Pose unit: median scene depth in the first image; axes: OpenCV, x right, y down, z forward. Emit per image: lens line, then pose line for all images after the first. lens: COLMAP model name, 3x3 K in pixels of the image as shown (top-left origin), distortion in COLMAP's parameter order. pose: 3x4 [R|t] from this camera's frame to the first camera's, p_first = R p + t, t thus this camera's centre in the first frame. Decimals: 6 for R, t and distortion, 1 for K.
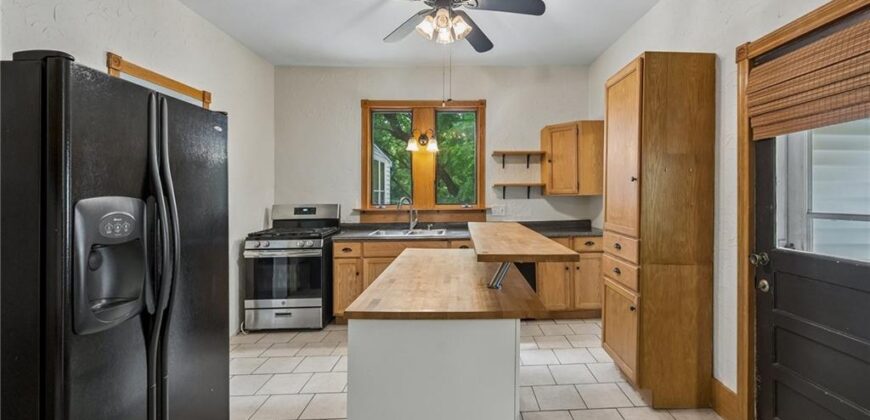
lens RADIAL K [[373.3, 0, 437.4], [0, 373.3, 185.3], [0, 0, 1]] dist [-0.002124, -0.000256]
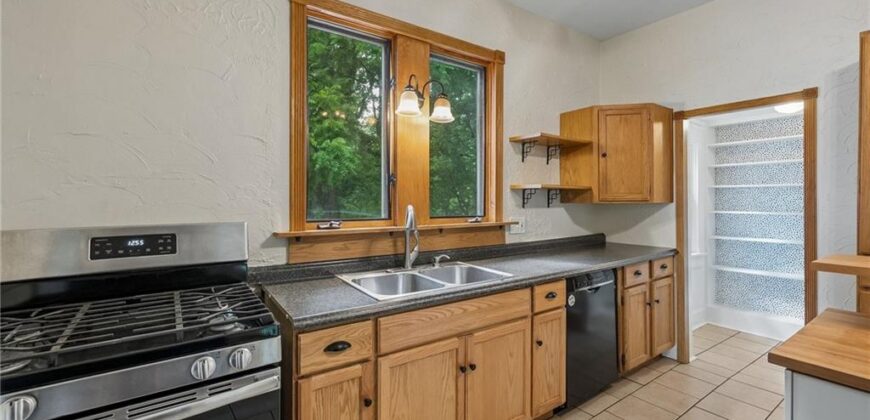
lens RADIAL K [[362.0, 0, 434.9], [0, 362.0, 199.5], [0, 0, 1]] dist [0.001717, 0.000042]
pose [[0.794265, 0.011157, 0.607469, -0.342526], [-0.020410, 0.999757, 0.008324, 0.019400], [-0.607229, -0.019010, 0.794299, 0.584655]]
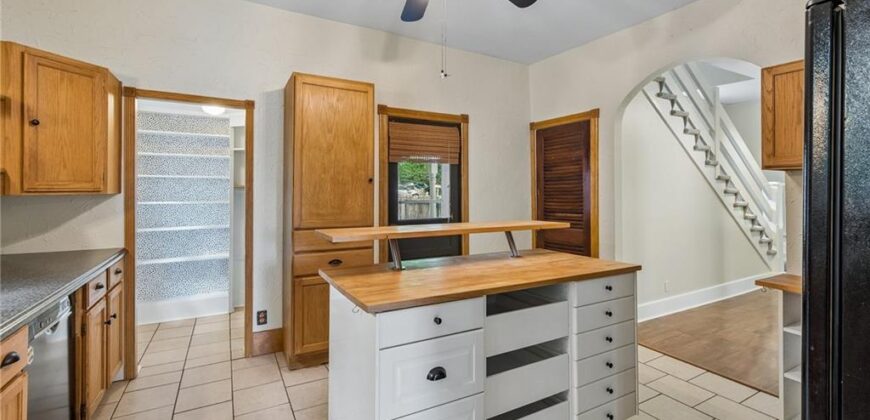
lens RADIAL K [[373.3, 0, 437.4], [0, 373.3, 185.3], [0, 0, 1]] dist [-0.002124, -0.000256]
pose [[-0.529500, 0.021274, 0.848043, -0.337259], [-0.015128, 0.999290, -0.034514, 0.021669], [-0.848175, -0.031105, -0.528802, 0.737771]]
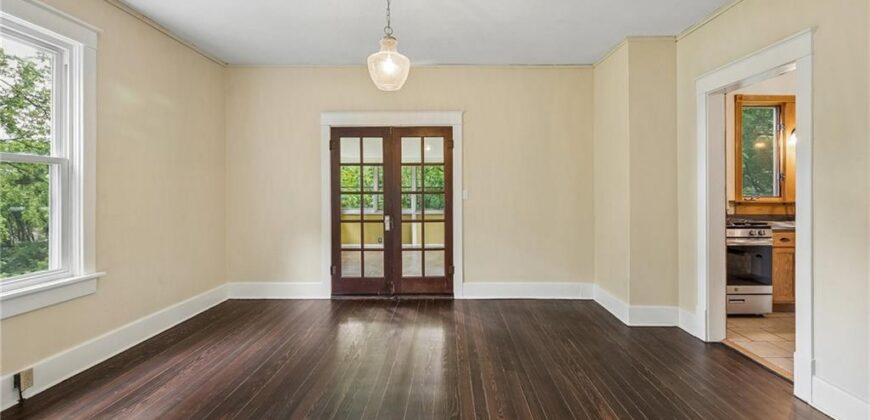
lens RADIAL K [[373.3, 0, 437.4], [0, 373.3, 185.3], [0, 0, 1]] dist [-0.002124, -0.000256]
pose [[0.999556, 0.016394, 0.024897, -1.100941], [-0.016829, 0.999707, 0.017372, 0.018171], [-0.024605, -0.017784, 0.999539, -0.010382]]
